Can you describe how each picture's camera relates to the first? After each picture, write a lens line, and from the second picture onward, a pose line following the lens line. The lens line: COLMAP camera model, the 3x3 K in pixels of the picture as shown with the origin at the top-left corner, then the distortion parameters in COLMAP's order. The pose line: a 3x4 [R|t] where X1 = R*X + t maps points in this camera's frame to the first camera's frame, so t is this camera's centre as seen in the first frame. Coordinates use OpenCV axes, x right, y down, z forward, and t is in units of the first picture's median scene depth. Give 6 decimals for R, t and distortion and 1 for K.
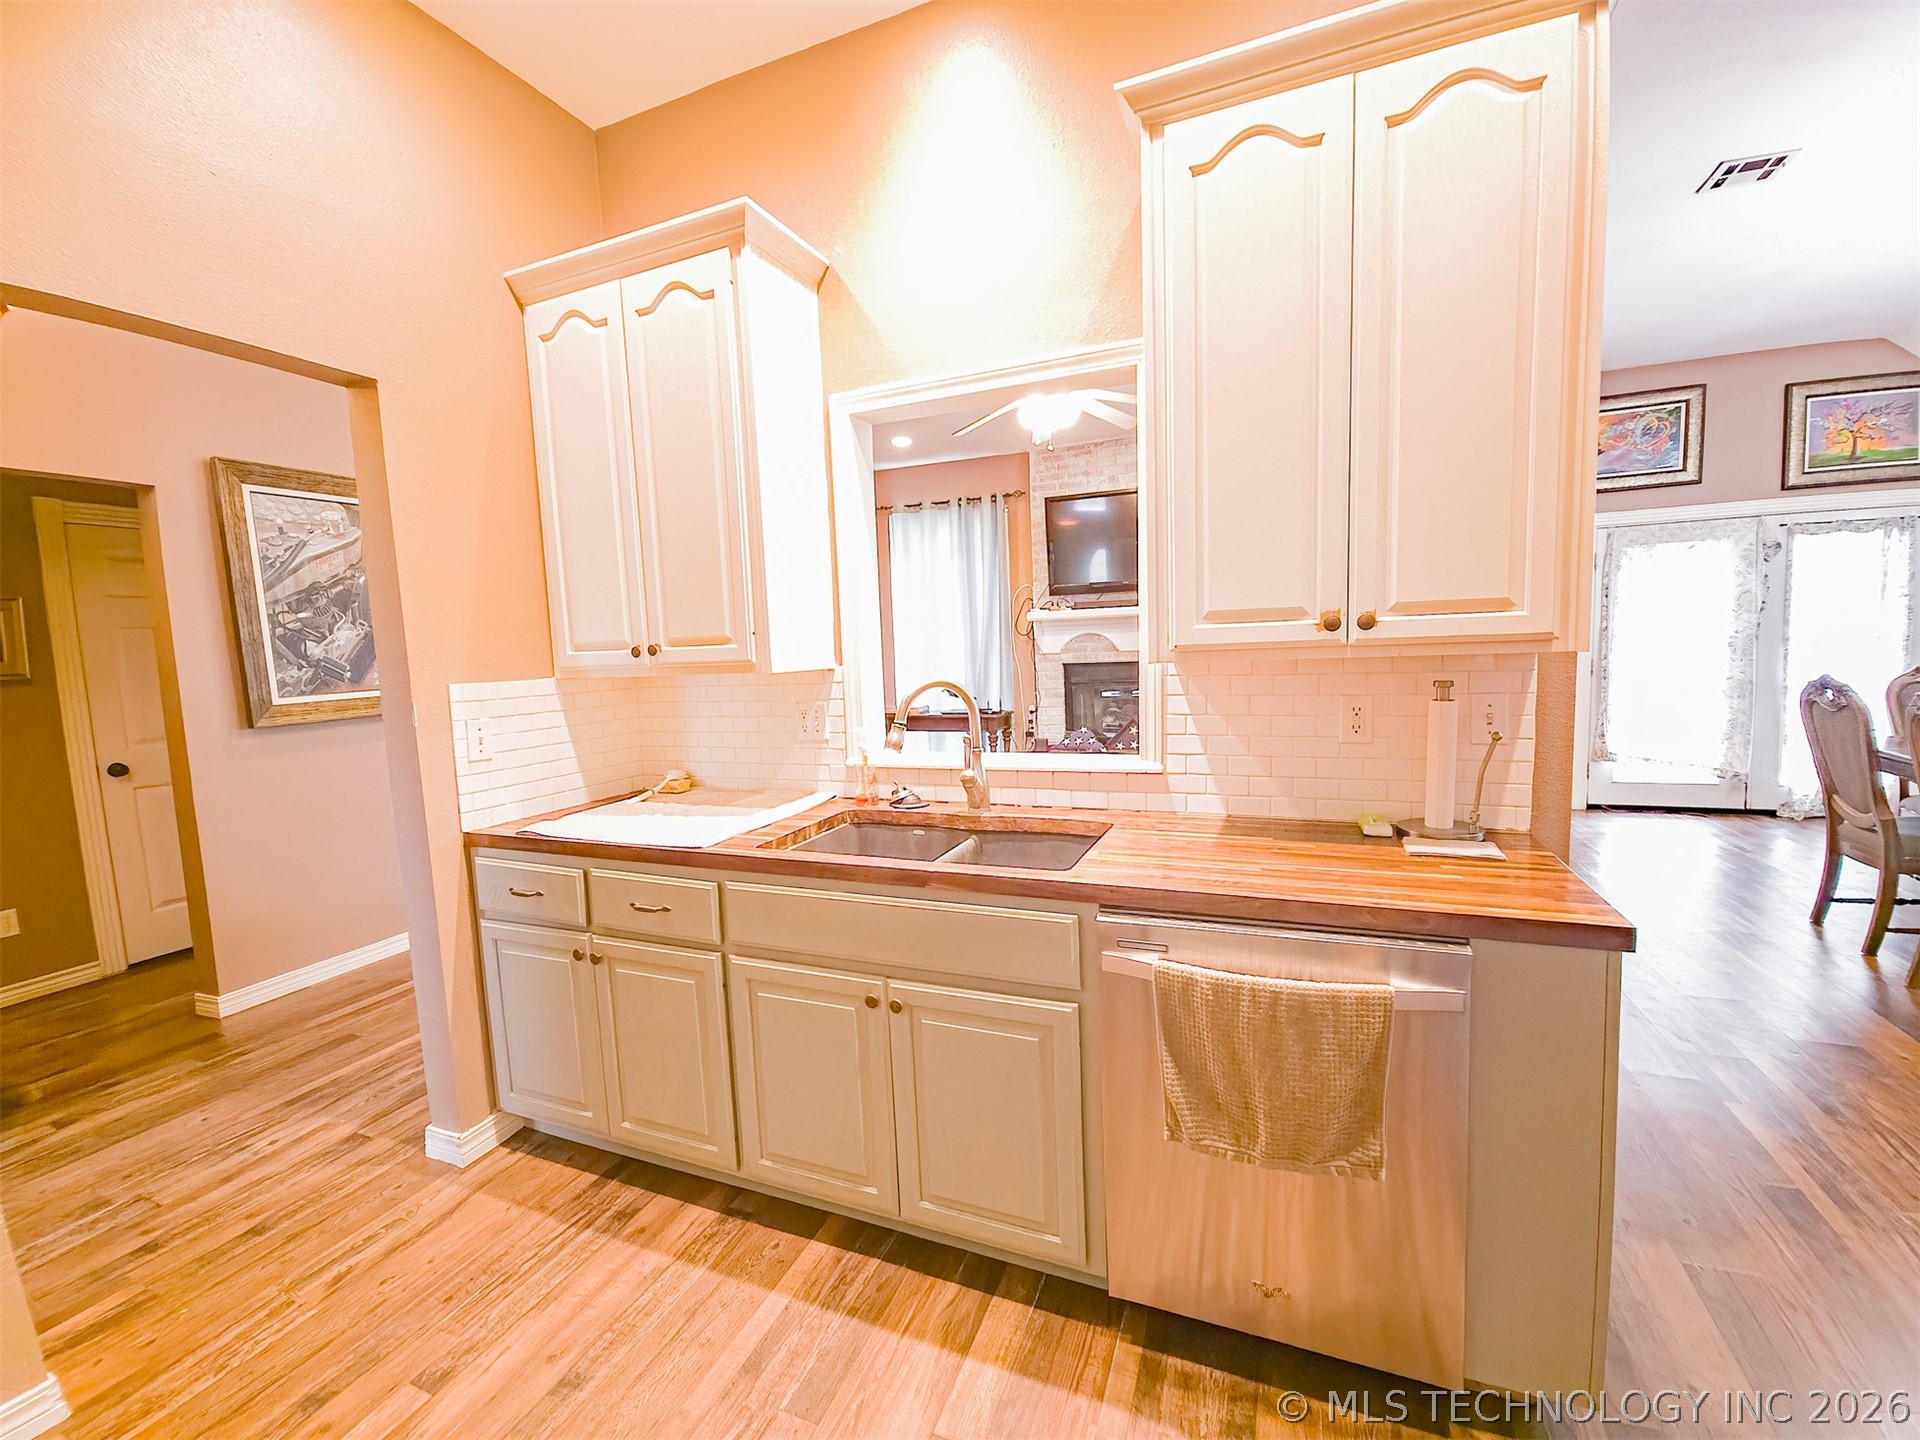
lens RADIAL K [[787.6, 0, 966.1], [0, 787.6, 722.9], [0, 0, 1]] dist [0.005024, -0.006960]
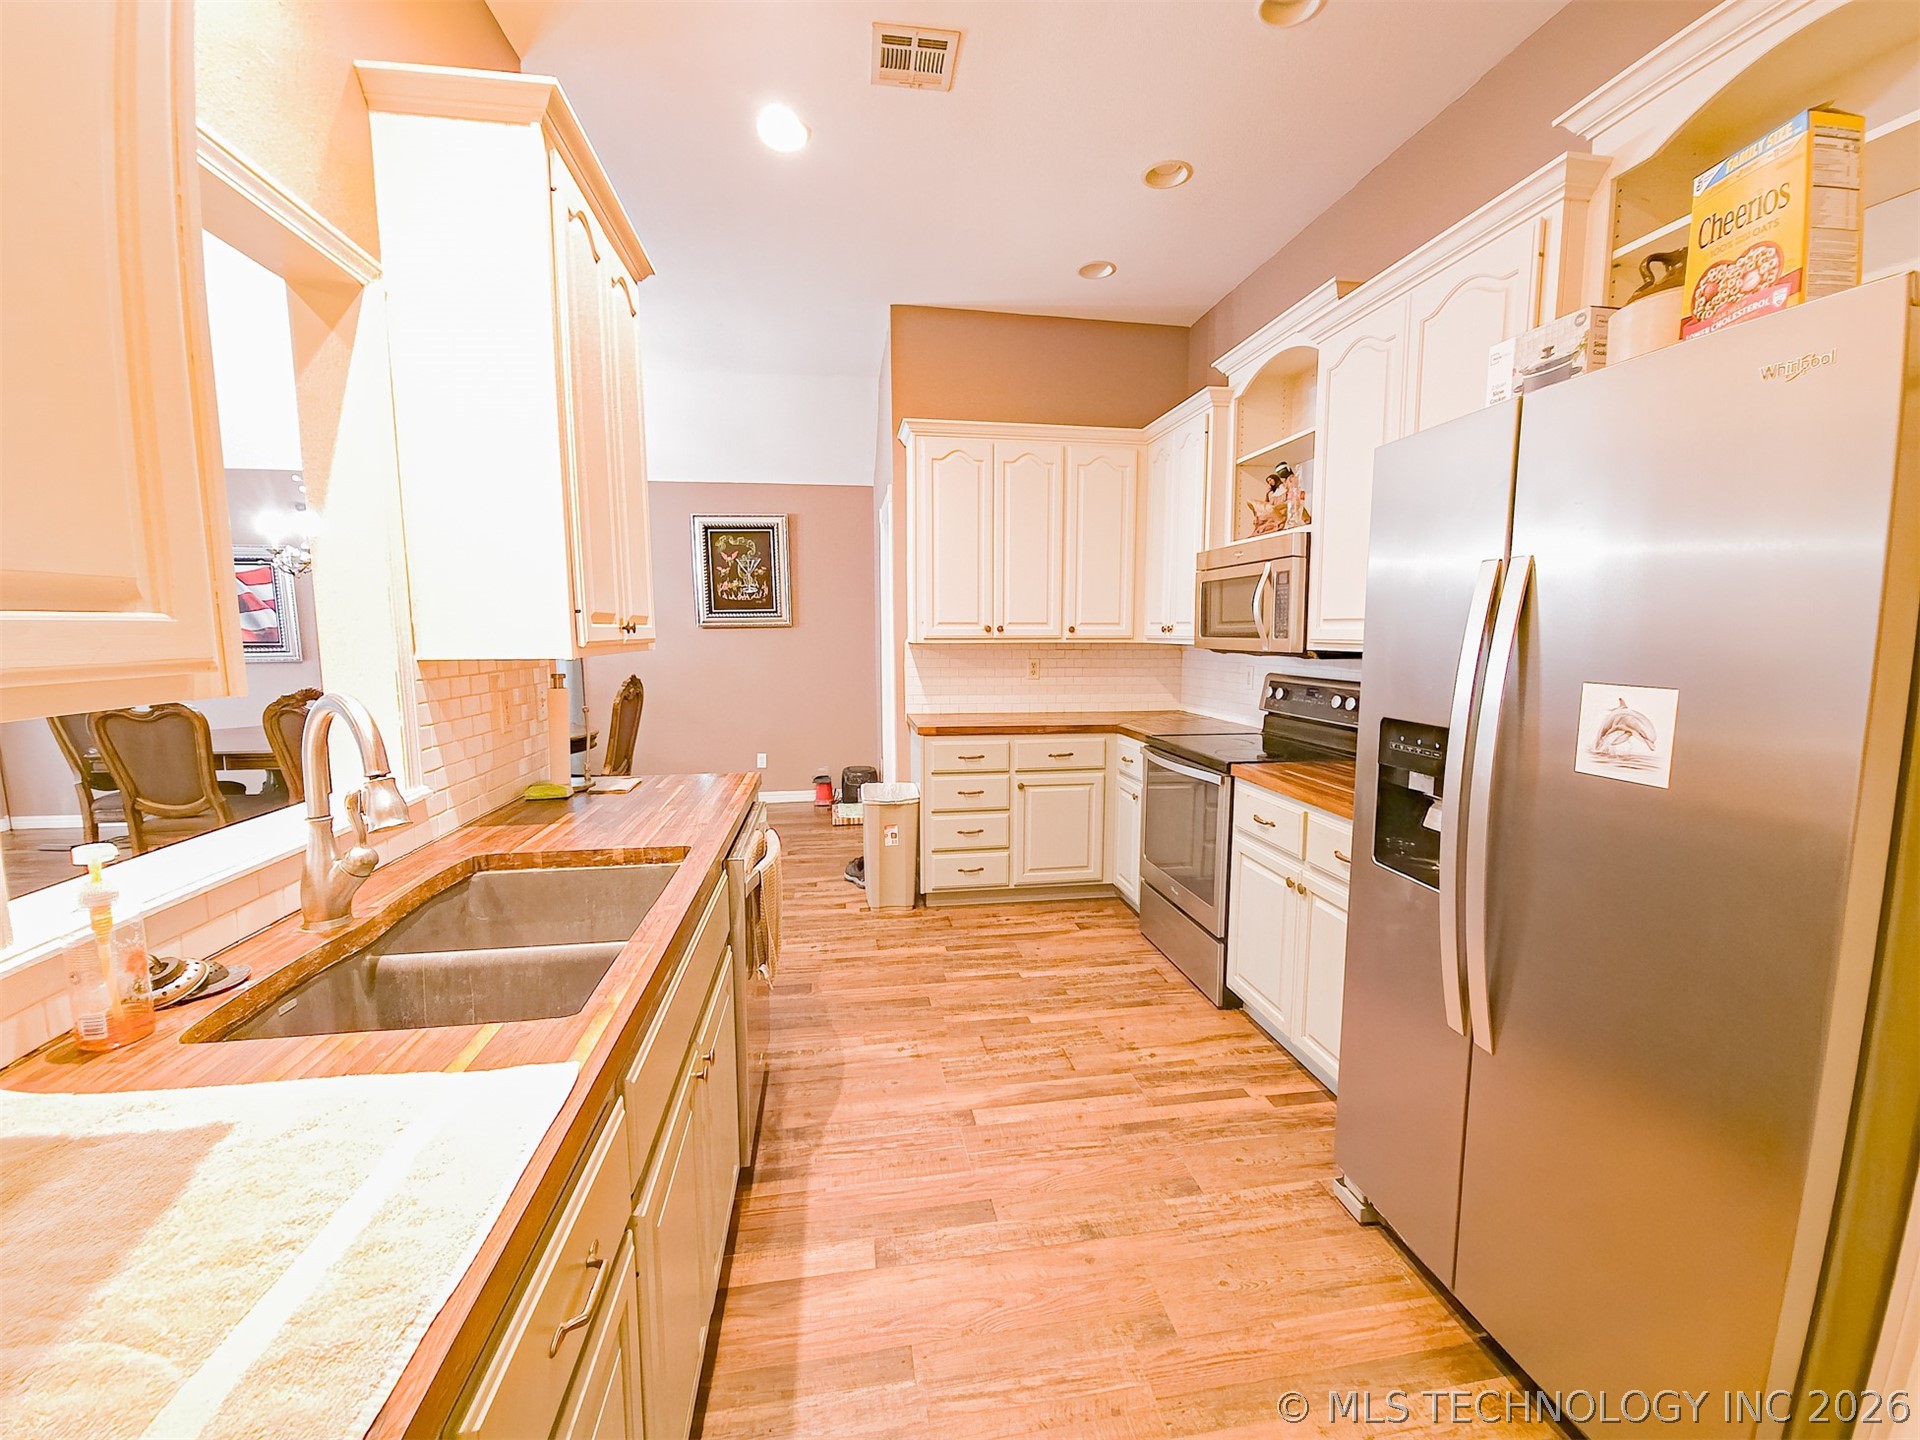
lens RADIAL K [[787.6, 0, 970.7], [0, 787.6, 722.7], [0, 0, 1]] dist [0.005024, -0.006960]
pose [[-0.531157, -0.061145, 0.845064, -0.288976], [0.106340, 0.984695, 0.138087, -0.025496], [-0.840574, 0.163210, -0.516525, 0.355630]]
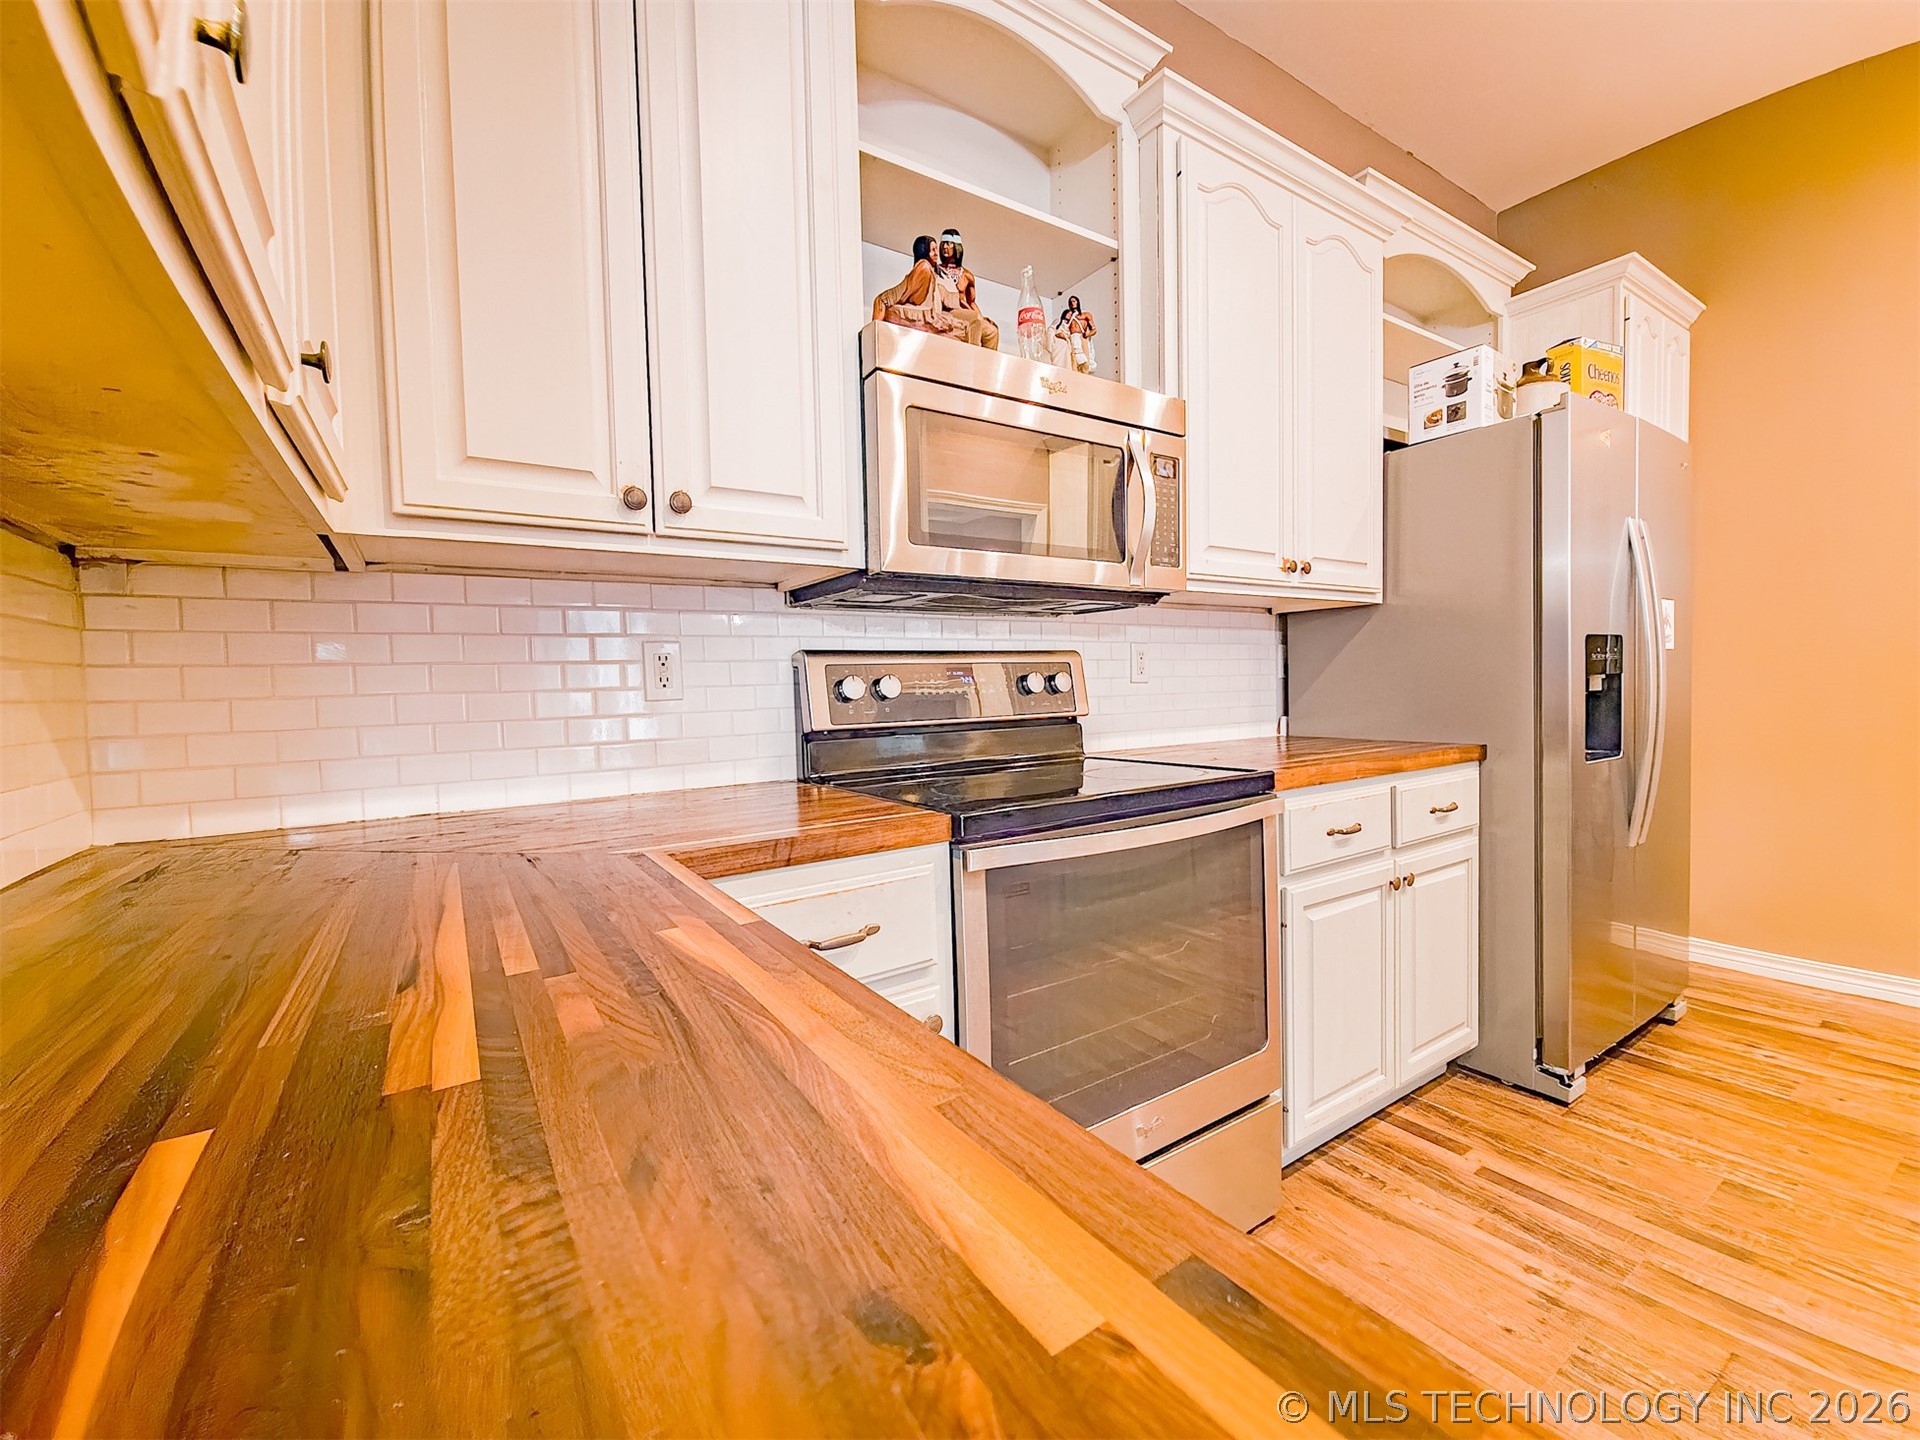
lens RADIAL K [[787.6, 0, 961.0], [0, 787.6, 717.3], [0, 0, 1]] dist [0.005024, -0.006960]
pose [[-0.559582, 0.087285, -0.824165, 0.367525], [-0.037142, 0.990798, 0.130151, 0.036174], [0.827942, 0.103442, -0.551191, 0.011357]]
